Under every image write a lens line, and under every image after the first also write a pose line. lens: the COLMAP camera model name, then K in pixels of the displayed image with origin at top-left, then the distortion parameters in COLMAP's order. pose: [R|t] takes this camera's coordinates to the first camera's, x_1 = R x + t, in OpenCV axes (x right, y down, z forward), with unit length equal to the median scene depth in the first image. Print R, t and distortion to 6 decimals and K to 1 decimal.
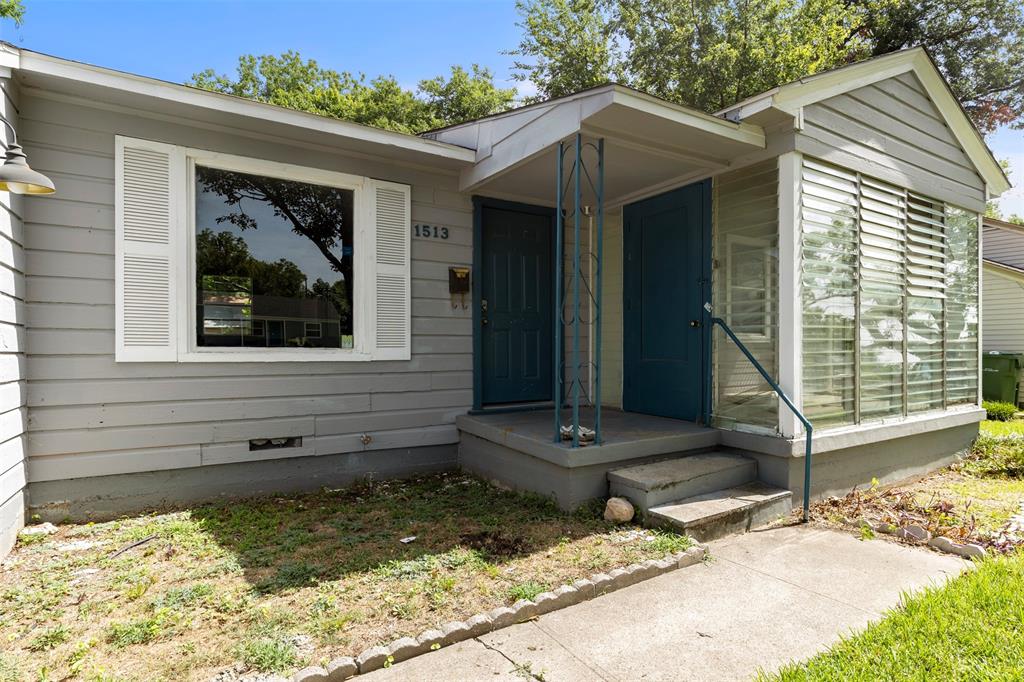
lens RADIAL K [[546.4, 0, 519.3], [0, 546.4, 348.7], [0, 0, 1]] dist [0.001244, 0.000005]
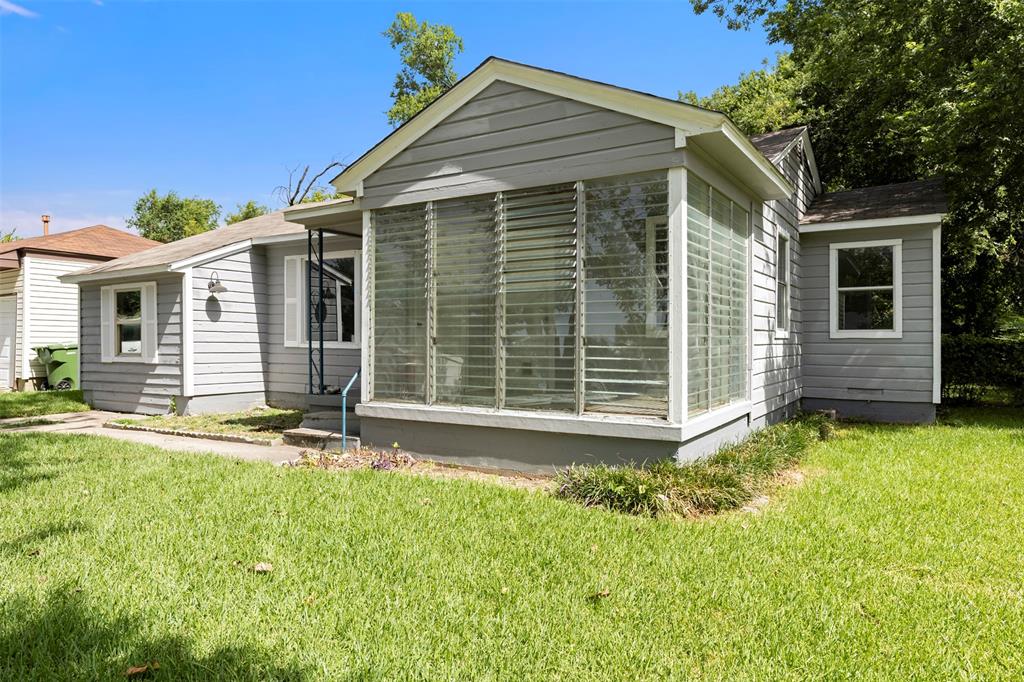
lens RADIAL K [[672.4, 0, 511.8], [0, 672.4, 340.0], [0, 0, 1]] dist [-0.006972, -0.001715]
pose [[0.429110, 0.002175, -0.903250, 2.080675], [-0.006196, 0.999981, -0.000536, -0.009261], [0.903231, 0.005826, 0.429115, 0.518977]]
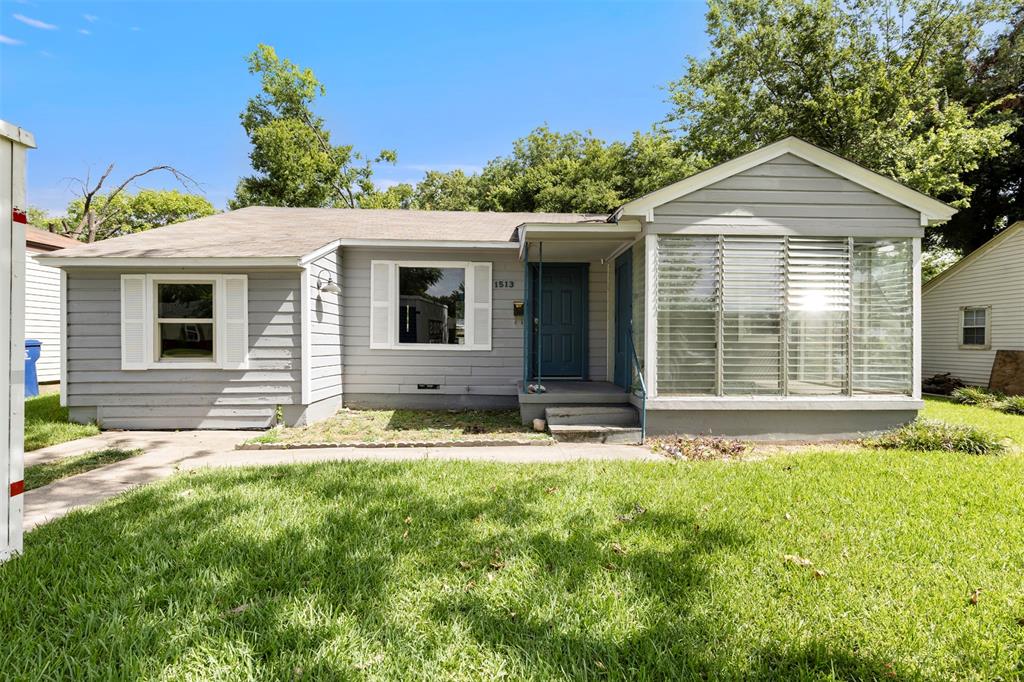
lens RADIAL K [[467.7, 0, 514.9], [0, 467.7, 339.4], [0, 0, 1]] dist [0.001957, -0.001841]
pose [[0.858852, 0.004813, -0.512202, 0.802769], [-0.009487, 0.999934, -0.006511, -0.010051], [0.512136, 0.010451, 0.858841, -0.442794]]
